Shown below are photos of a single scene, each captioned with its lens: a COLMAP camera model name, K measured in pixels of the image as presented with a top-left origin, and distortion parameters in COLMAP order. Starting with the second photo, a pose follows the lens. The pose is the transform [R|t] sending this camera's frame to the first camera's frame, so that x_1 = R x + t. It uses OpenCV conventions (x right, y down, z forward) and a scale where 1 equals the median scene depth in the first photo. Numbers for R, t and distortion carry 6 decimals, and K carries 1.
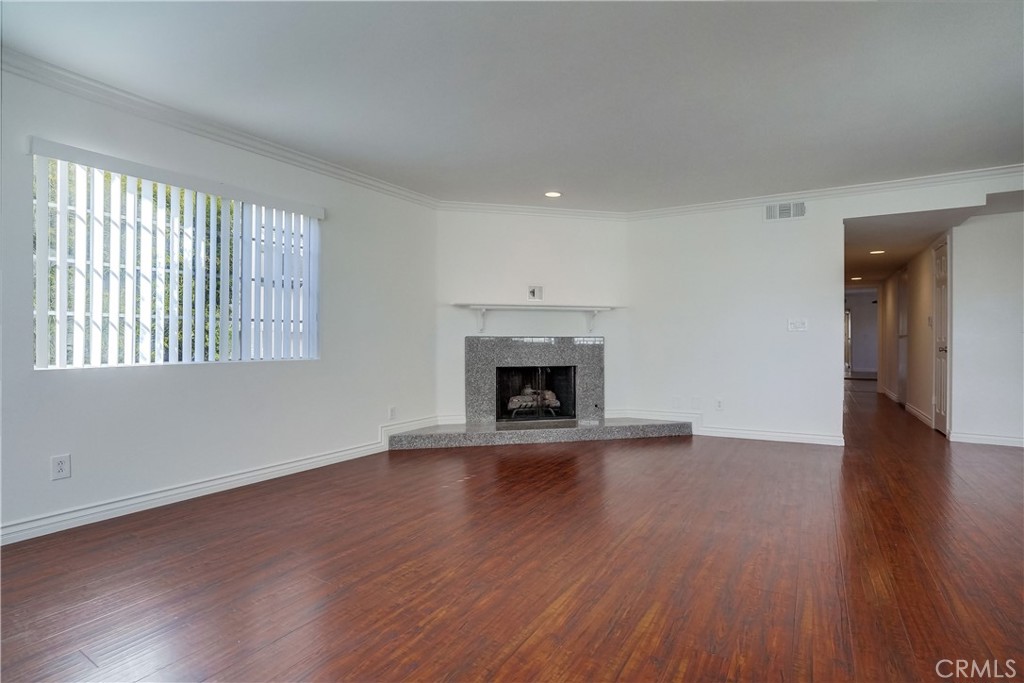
lens RADIAL K [[507.8, 0, 505.8], [0, 507.8, 318.6], [0, 0, 1]] dist [-0.040162, 0.001975]
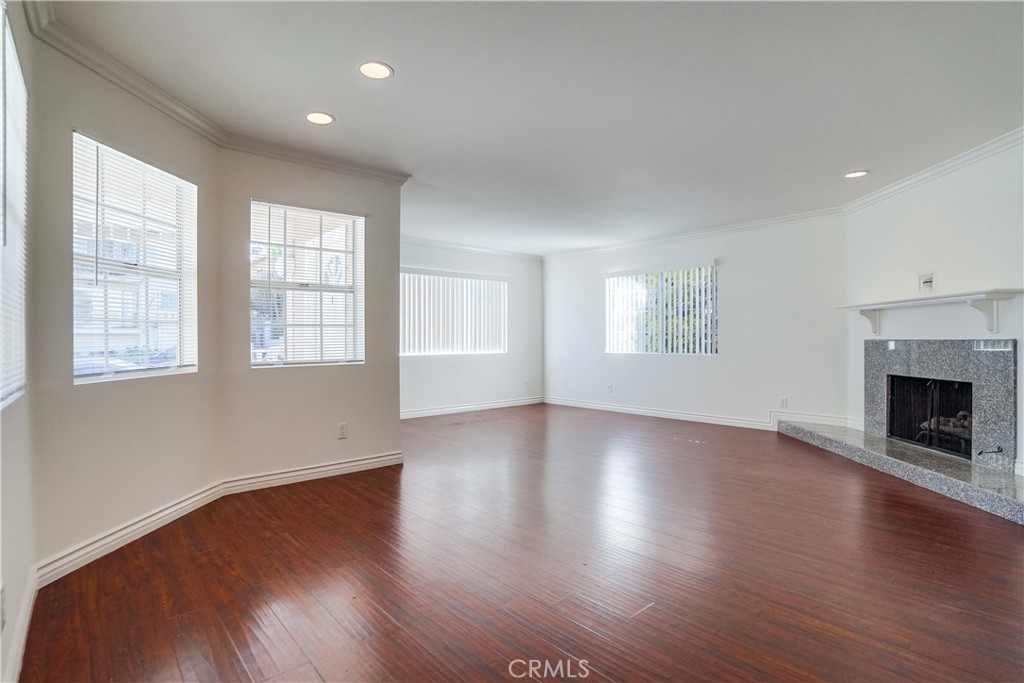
lens RADIAL K [[513.5, 0, 512.0], [0, 513.5, 341.5], [0, 0, 1]] dist [-0.086078, 0.048441]
pose [[-0.304625, -0.000011, -0.952472, 0.989665], [0.036140, 0.999280, -0.011570, 0.025240], [0.951786, -0.037947, -0.304405, 0.653352]]
